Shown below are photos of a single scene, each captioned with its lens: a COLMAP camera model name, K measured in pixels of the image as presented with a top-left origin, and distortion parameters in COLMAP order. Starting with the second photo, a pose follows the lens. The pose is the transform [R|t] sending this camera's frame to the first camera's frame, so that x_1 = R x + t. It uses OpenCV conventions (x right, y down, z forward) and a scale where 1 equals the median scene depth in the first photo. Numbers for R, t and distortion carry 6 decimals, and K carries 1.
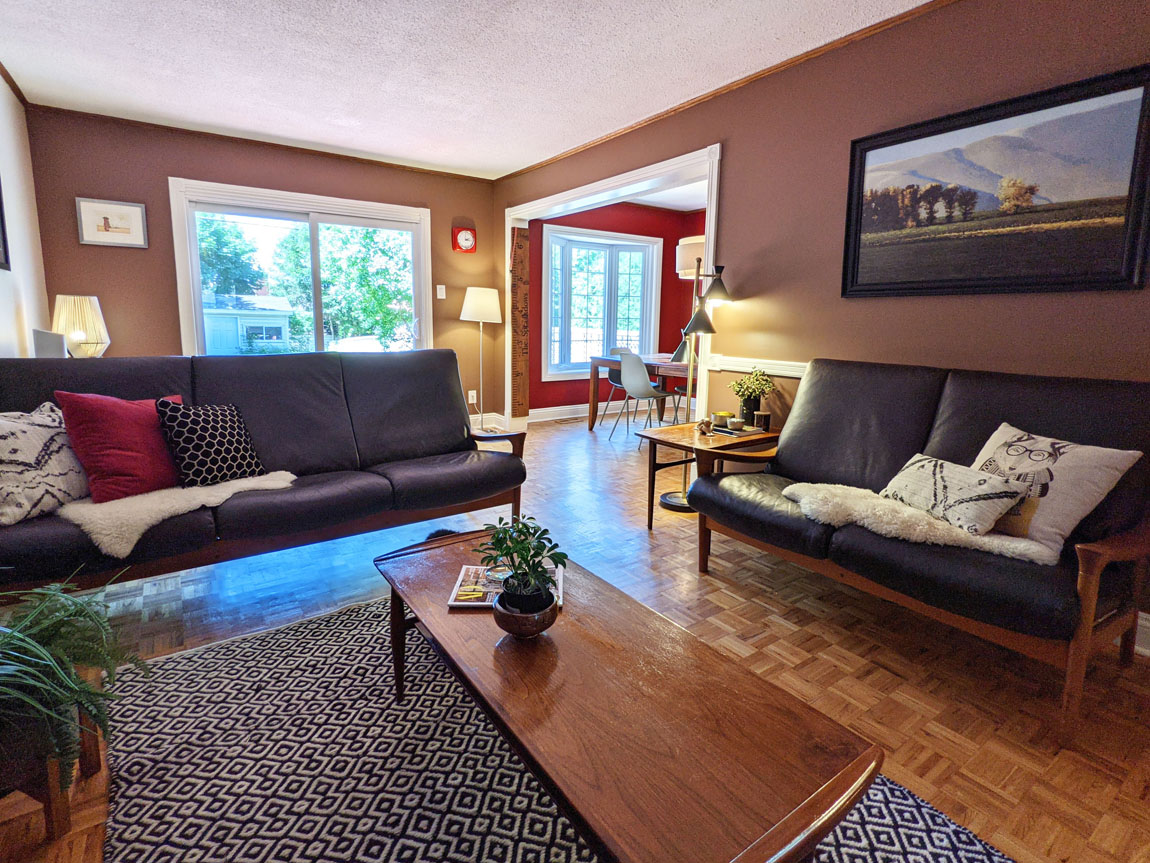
lens RADIAL K [[561.6, 0, 587.4], [0, 561.6, 384.4], [0, 0, 1]] dist [0.001313, 0.000140]
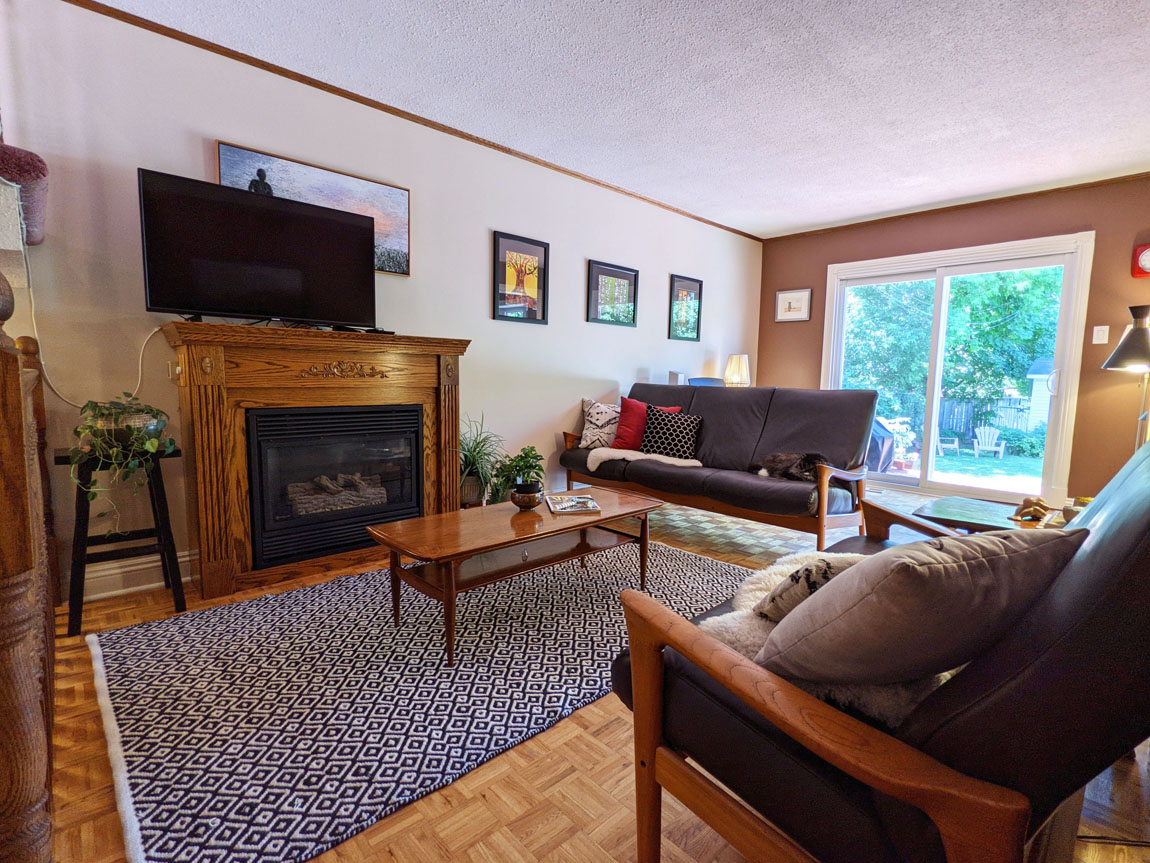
lens RADIAL K [[561.6, 0, 575.0], [0, 561.6, 431.5], [0, 0, 1]] dist [-0.001514, -0.000207]
pose [[0.136394, 0.093425, -0.986240, 0.547078], [-0.131045, 0.988496, 0.075515, 0.001729], [0.981949, 0.118942, 0.147068, 0.263766]]
